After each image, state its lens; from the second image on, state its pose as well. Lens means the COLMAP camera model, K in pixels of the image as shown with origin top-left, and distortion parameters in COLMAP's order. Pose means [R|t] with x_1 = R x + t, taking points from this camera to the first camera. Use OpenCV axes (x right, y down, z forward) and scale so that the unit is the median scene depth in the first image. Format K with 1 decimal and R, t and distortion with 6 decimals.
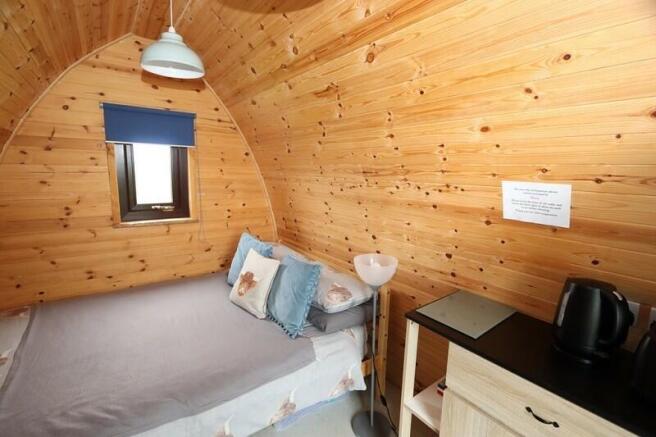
lens RADIAL K [[303.2, 0, 326.8], [0, 303.2, 217.8], [0, 0, 1]] dist [-0.015768, 0.000350]
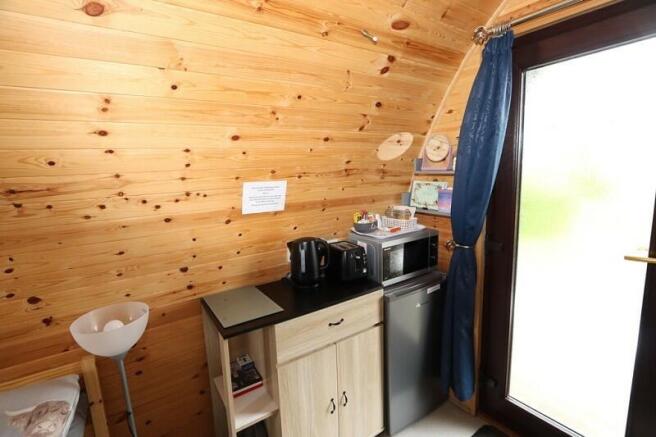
lens RADIAL K [[303.2, 0, 326.8], [0, 303.2, 217.8], [0, 0, 1]] dist [-0.015768, 0.000350]
pose [[0.046713, -0.174831, 0.983490, -0.571941], [0.203011, 0.965679, 0.162022, -0.110670], [-0.978062, 0.192091, 0.080602, 0.586292]]
